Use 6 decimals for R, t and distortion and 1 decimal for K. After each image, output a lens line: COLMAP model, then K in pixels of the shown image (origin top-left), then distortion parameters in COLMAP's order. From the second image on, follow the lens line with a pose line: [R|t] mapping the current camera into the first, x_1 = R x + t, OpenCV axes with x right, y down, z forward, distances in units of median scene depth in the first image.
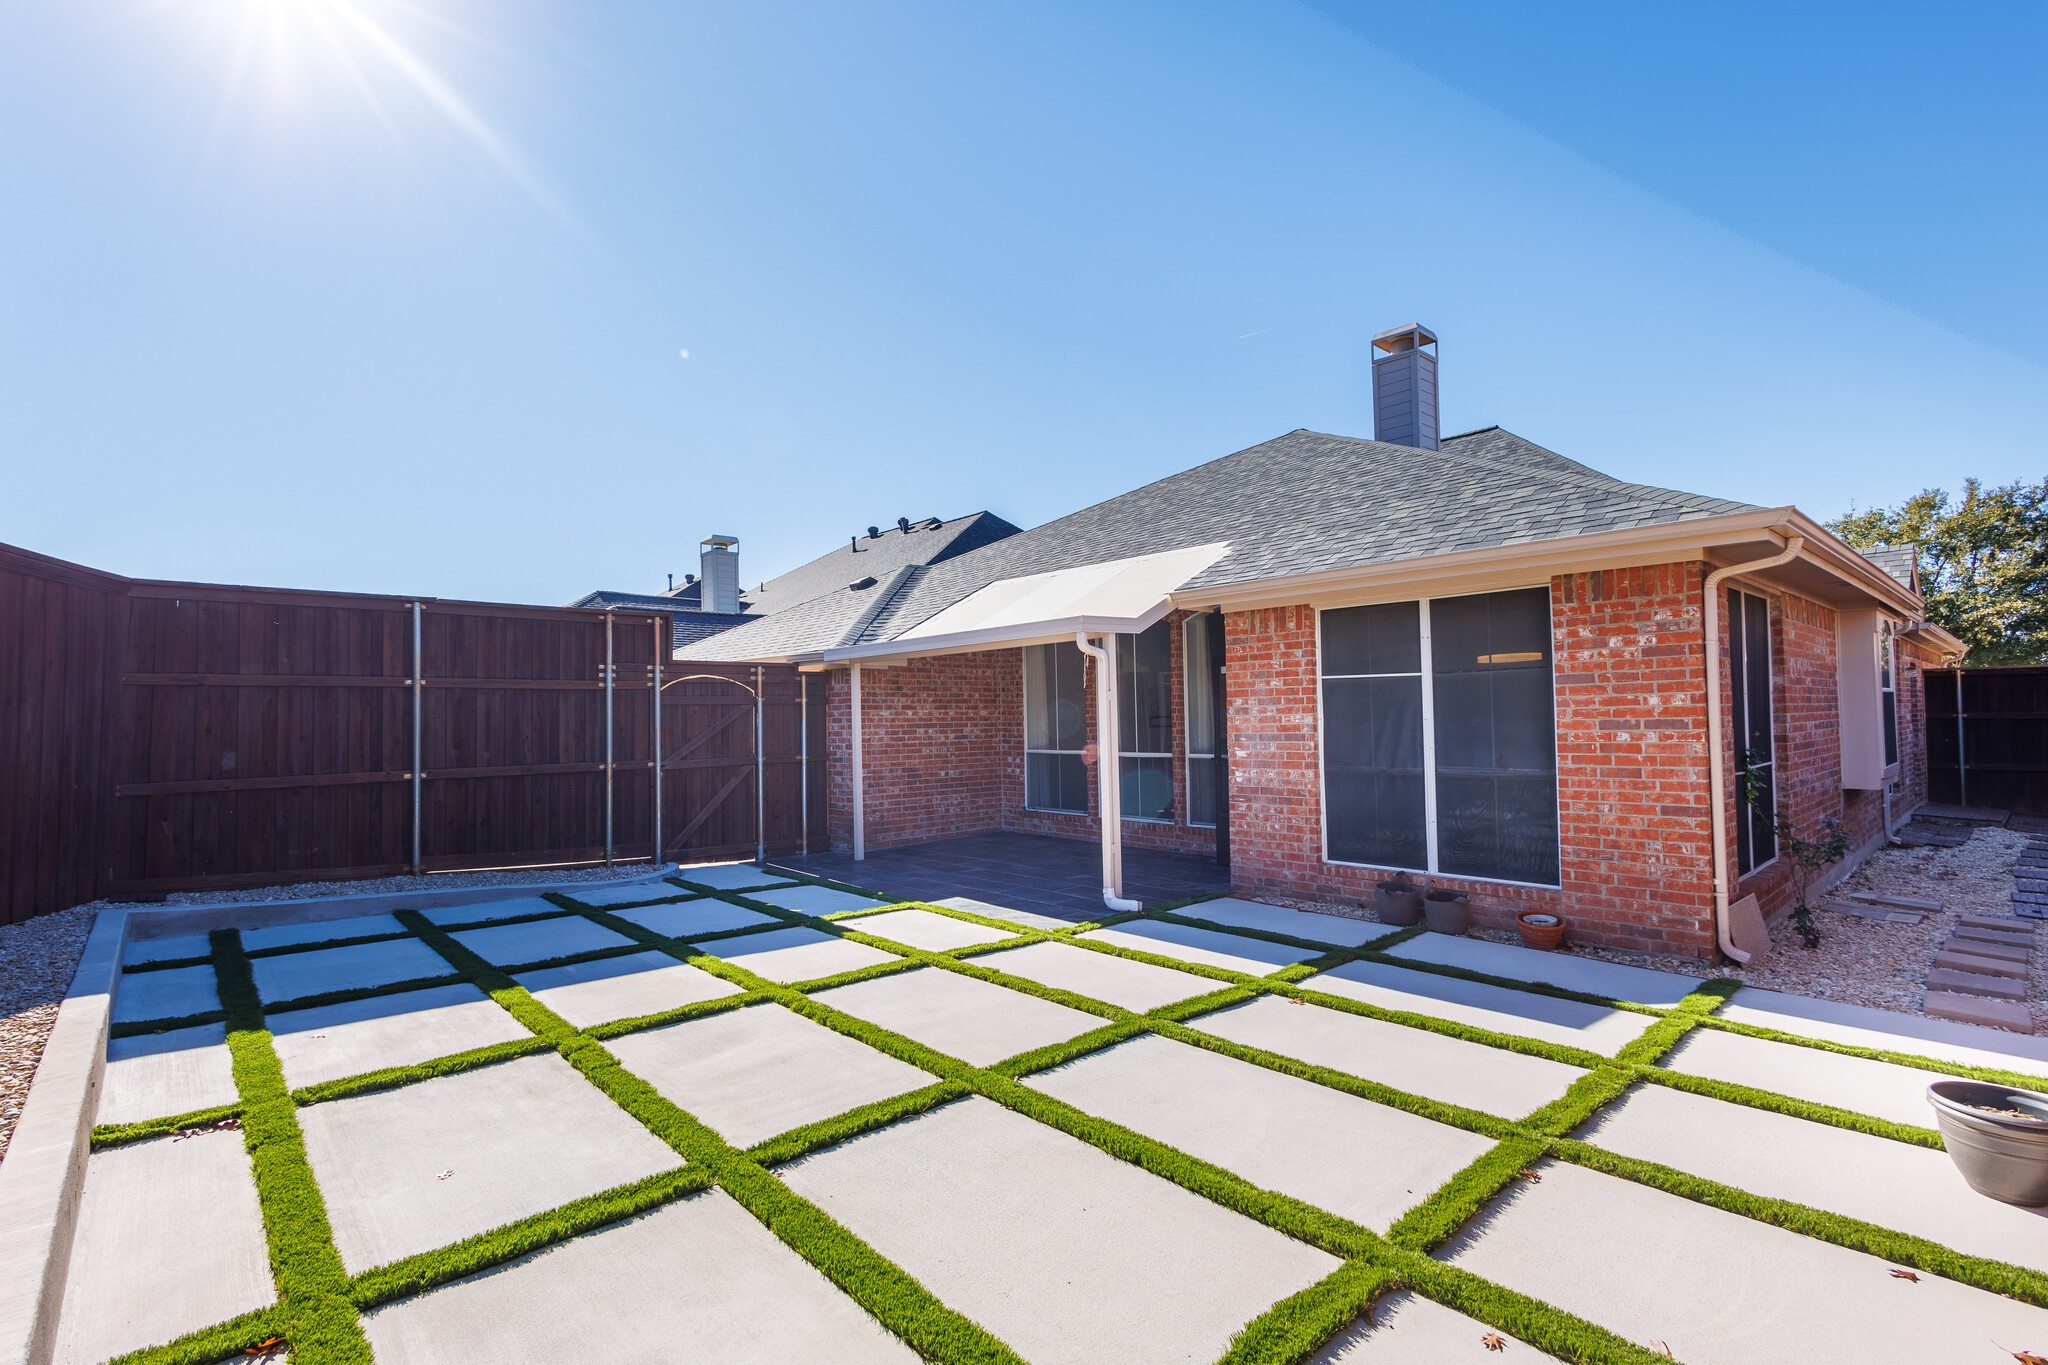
lens RADIAL K [[931.1, 0, 986.8], [0, 931.1, 686.6], [0, 0, 1]] dist [0.002023, -0.006501]
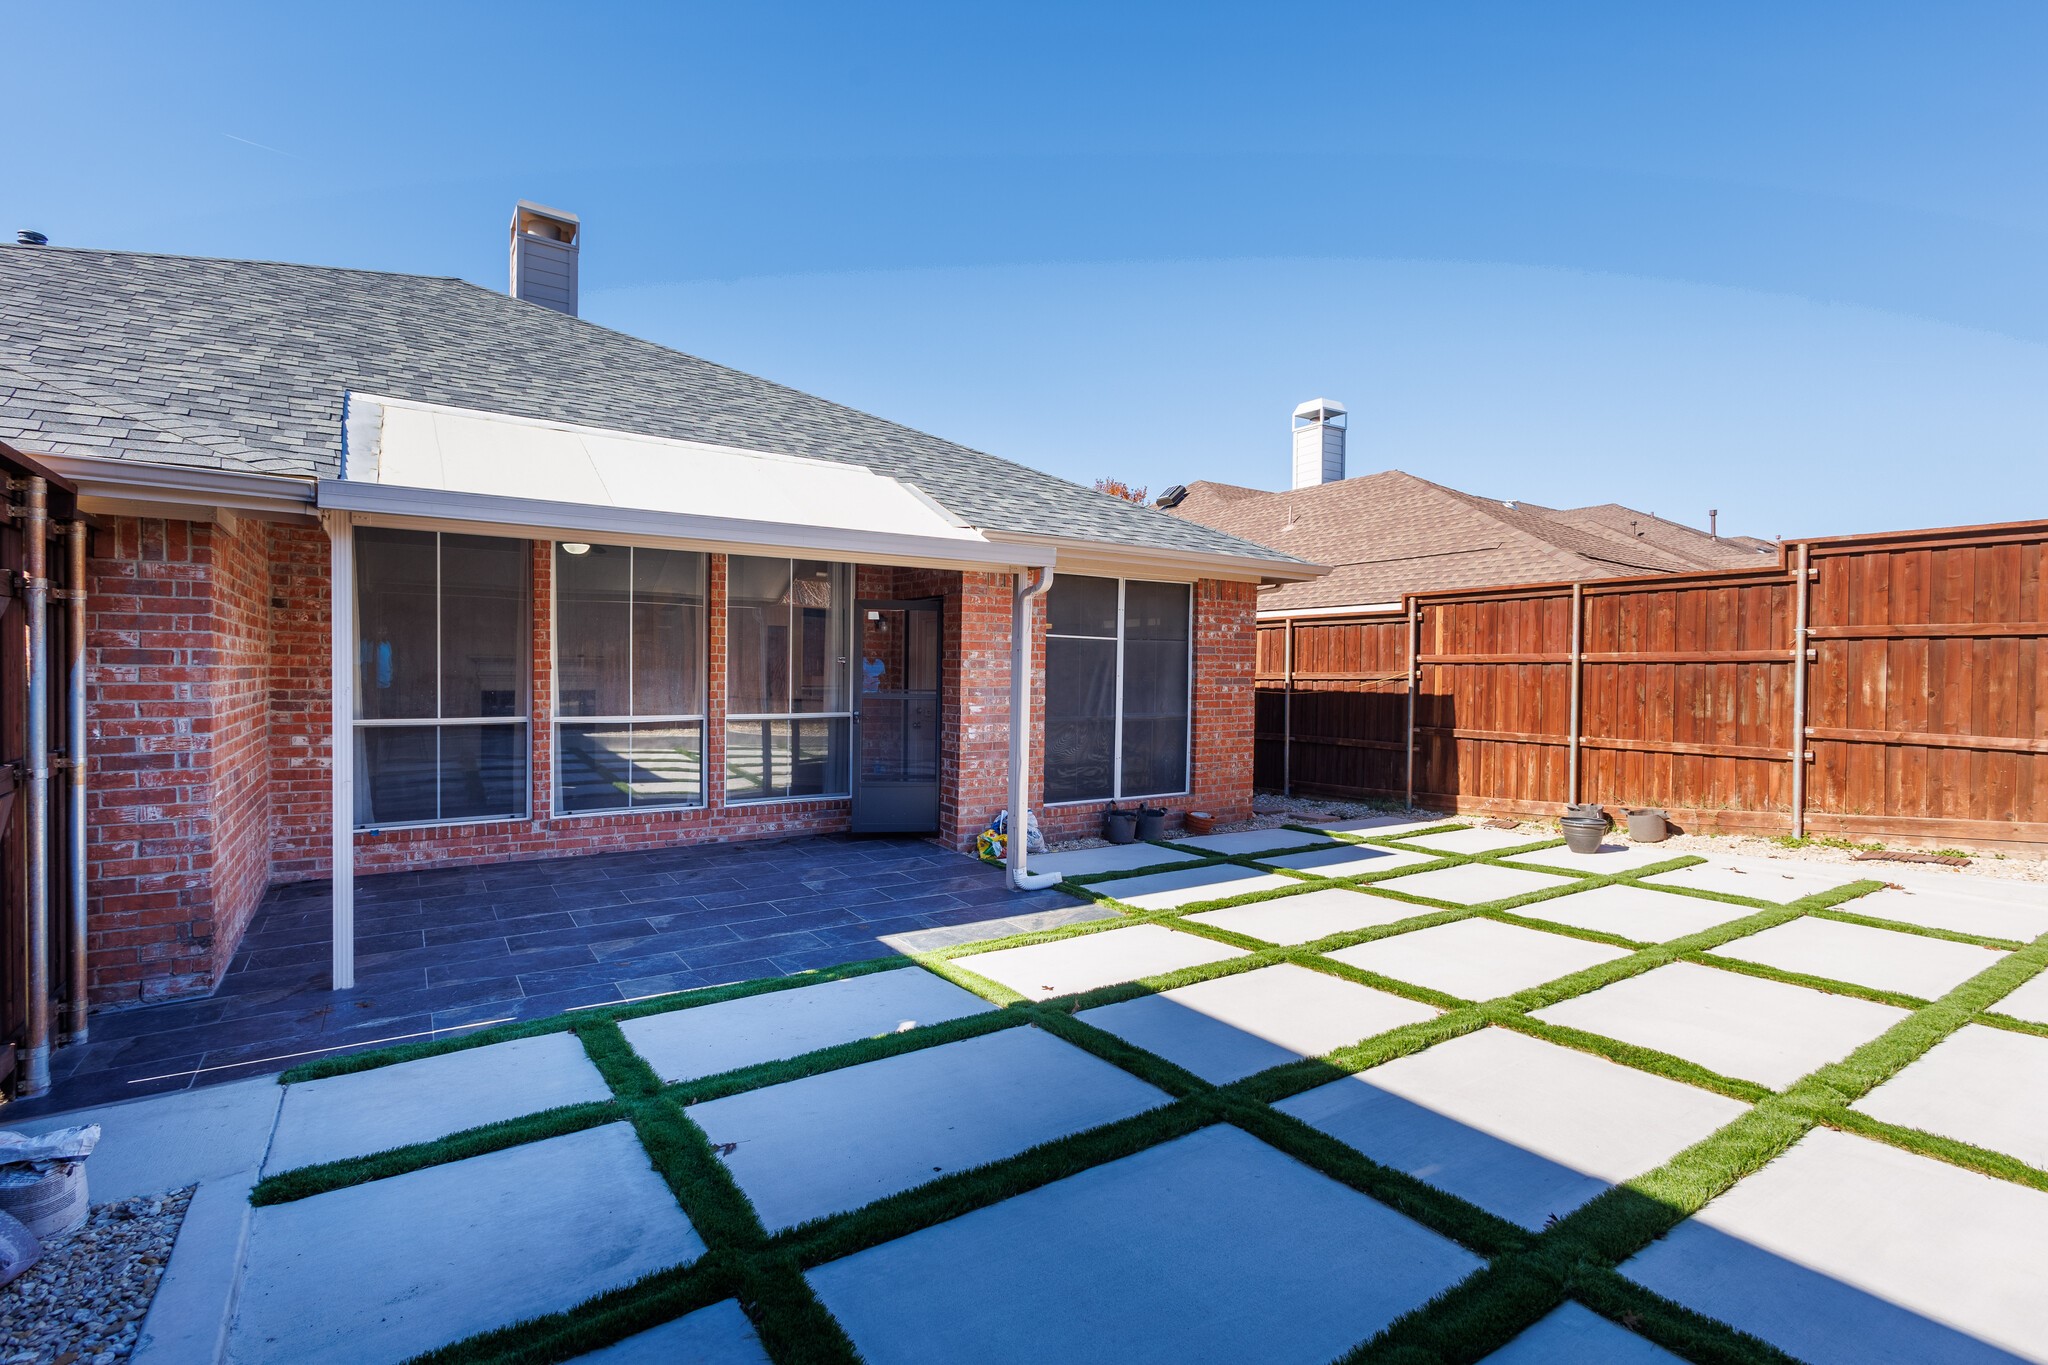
lens RADIAL K [[955.9, 0, 1024.0], [0, 955.9, 682.5], [0, 0, 1]] dist [0.004158, -0.000191]
pose [[0.121027, 0.004659, 0.992638, -0.688859], [-0.046288, 0.998928, 0.000955, 0.041574], [-0.991569, -0.046063, 0.121113, 0.829400]]
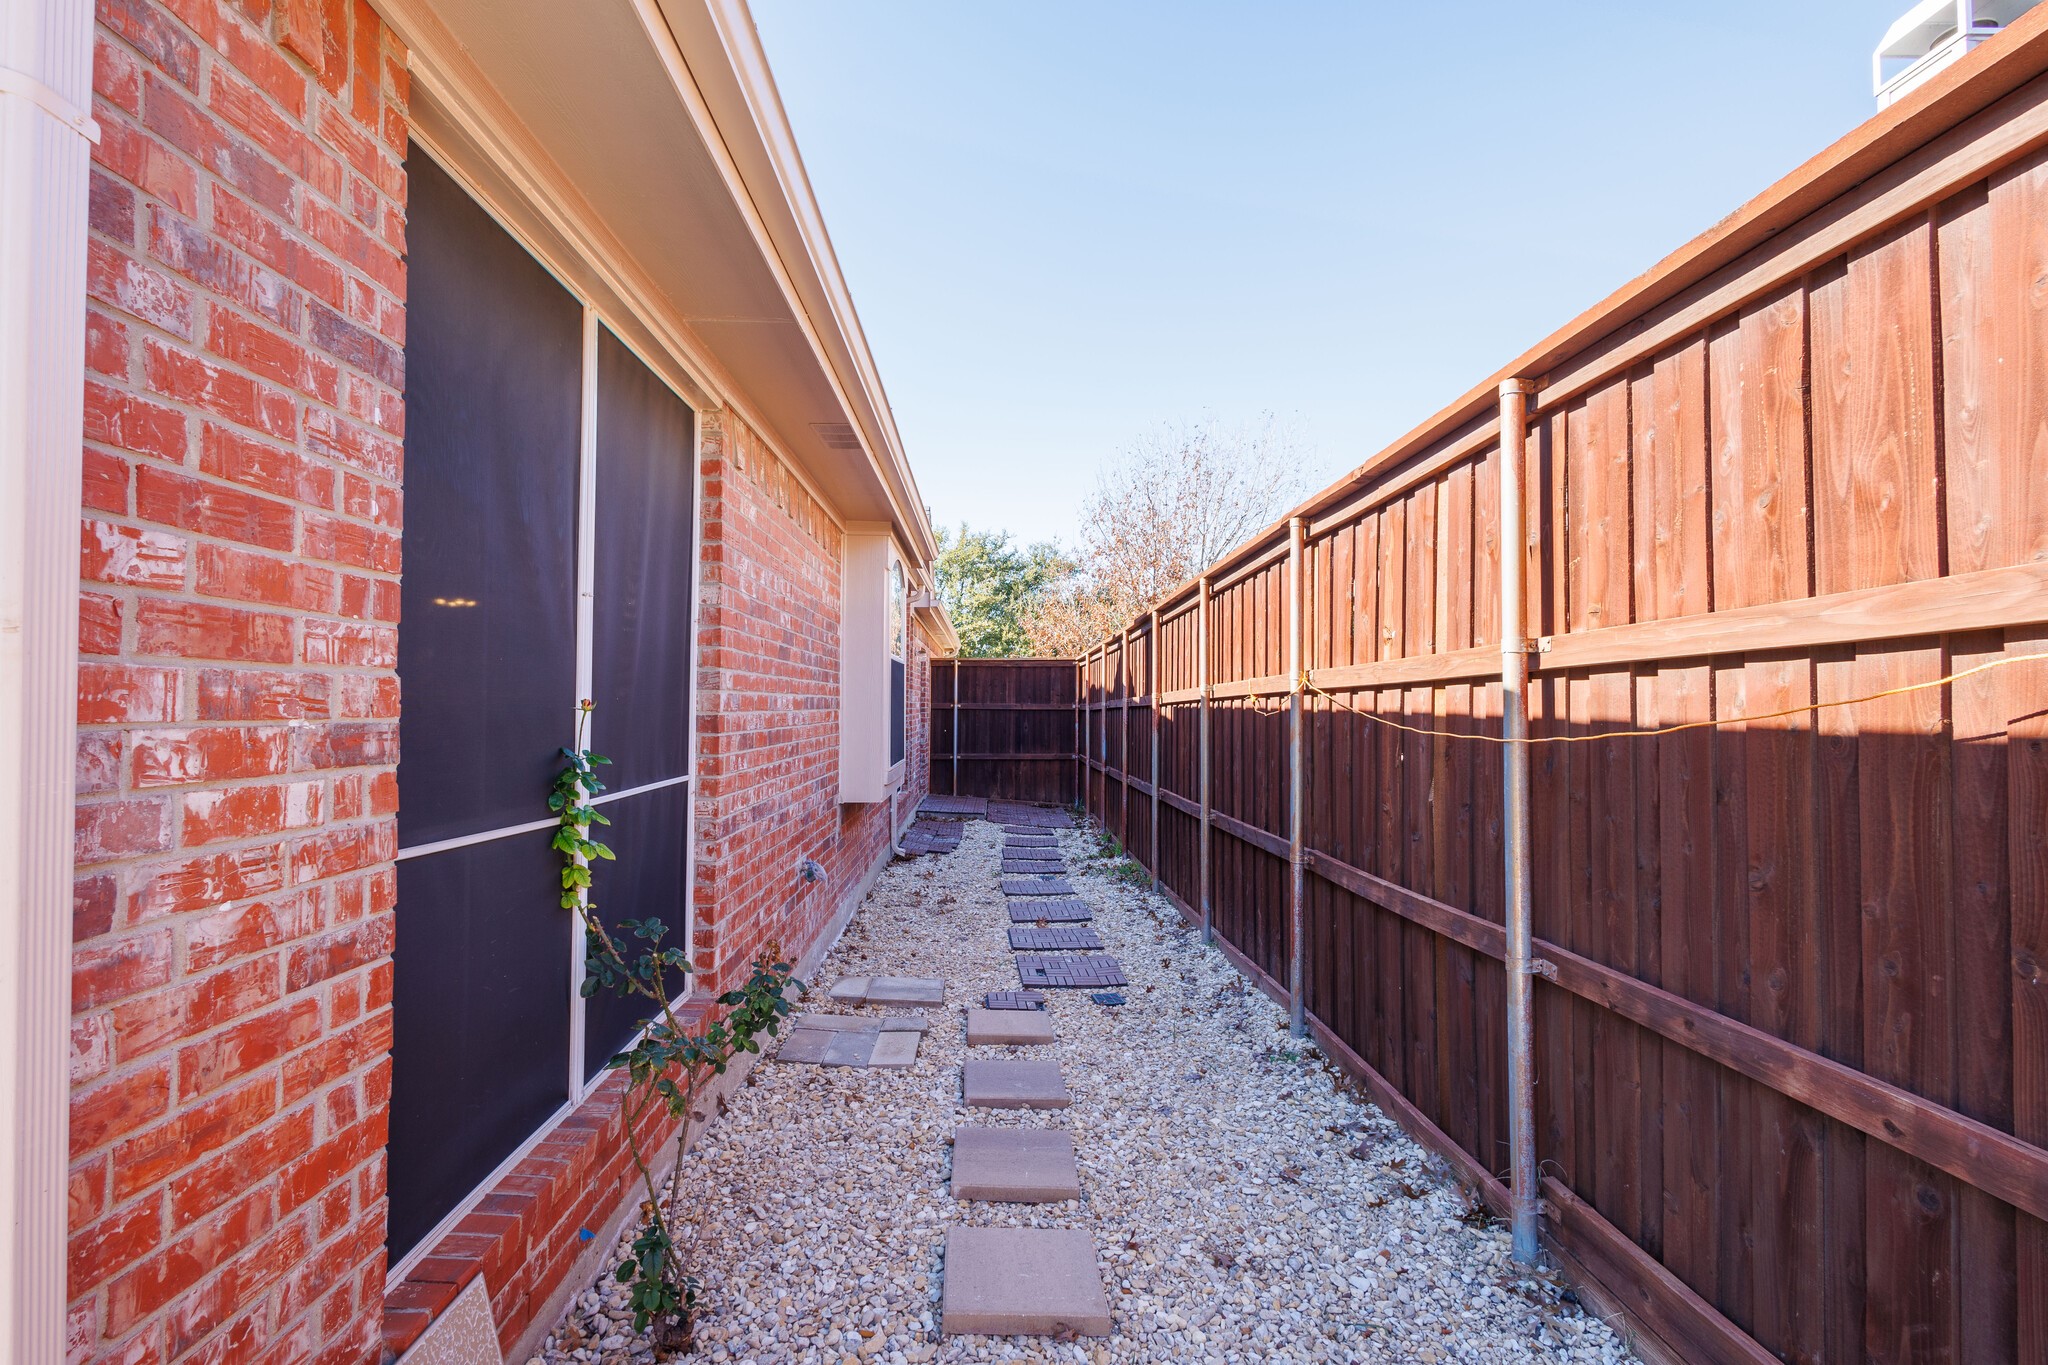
lens RADIAL K [[955.9, 0, 1024.0], [0, 955.9, 682.5], [0, 0, 1]] dist [0.004158, -0.000191]
pose [[0.628000, 0.035437, 0.777406, 0.527885], [-0.038440, 0.999156, -0.014493, 0.032994], [-0.777263, -0.020782, 0.628832, 0.527716]]
